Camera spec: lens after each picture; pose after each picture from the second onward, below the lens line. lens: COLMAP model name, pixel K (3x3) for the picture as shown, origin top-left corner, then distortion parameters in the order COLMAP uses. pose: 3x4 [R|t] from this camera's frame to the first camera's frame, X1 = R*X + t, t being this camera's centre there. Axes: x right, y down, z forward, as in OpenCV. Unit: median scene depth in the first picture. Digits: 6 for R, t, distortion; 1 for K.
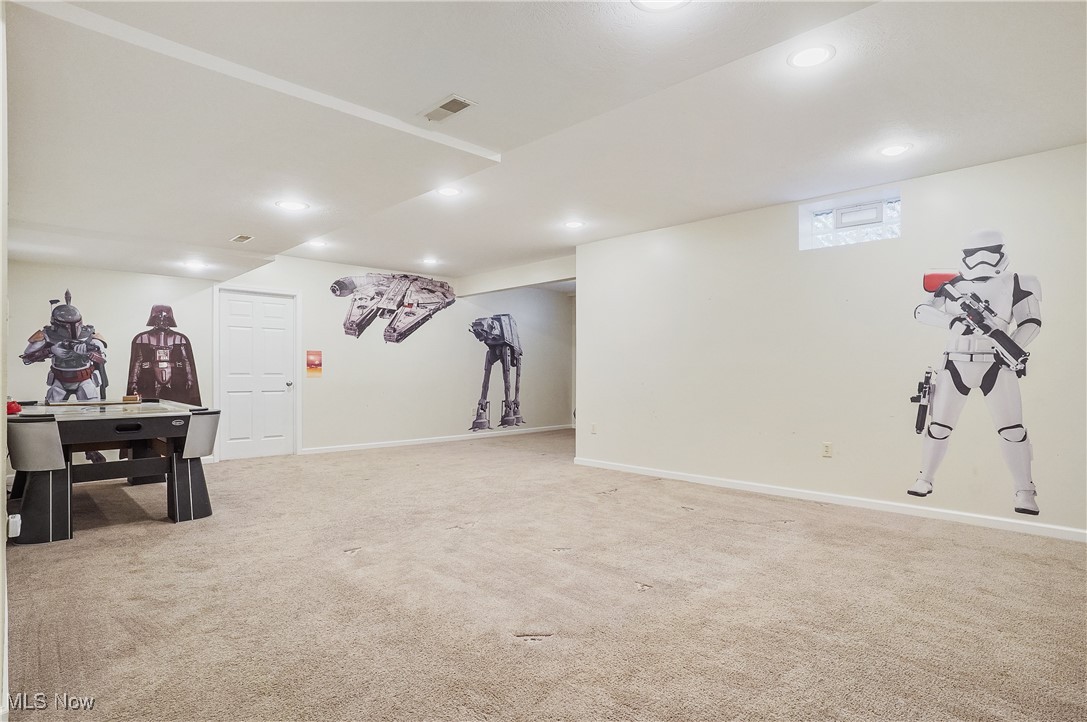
lens RADIAL K [[571.1, 0, 542.4], [0, 571.1, 362.3], [0, 0, 1]] dist [-0.042471, 0.022358]
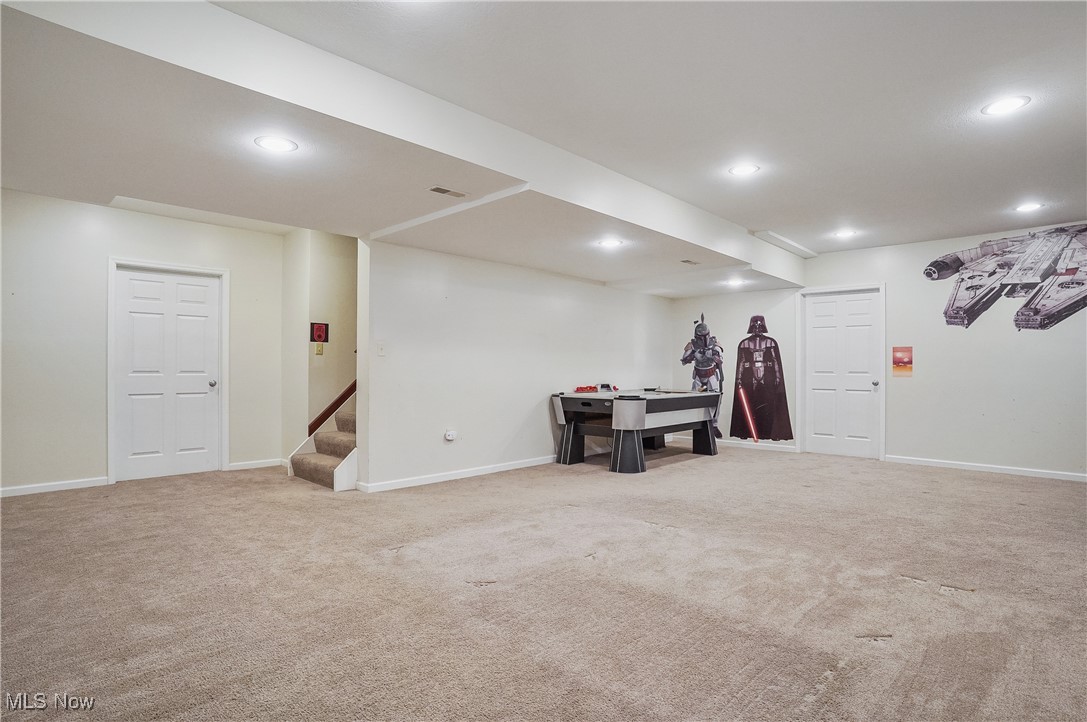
lens RADIAL K [[571.1, 0, 541.9], [0, 571.1, 368.2], [0, 0, 1]] dist [-0.042471, 0.022358]
pose [[0.047756, -0.002706, -0.998855, 0.527994], [0.013498, 0.999907, -0.002064, 0.008770], [0.998768, -0.013384, 0.047788, 0.465560]]
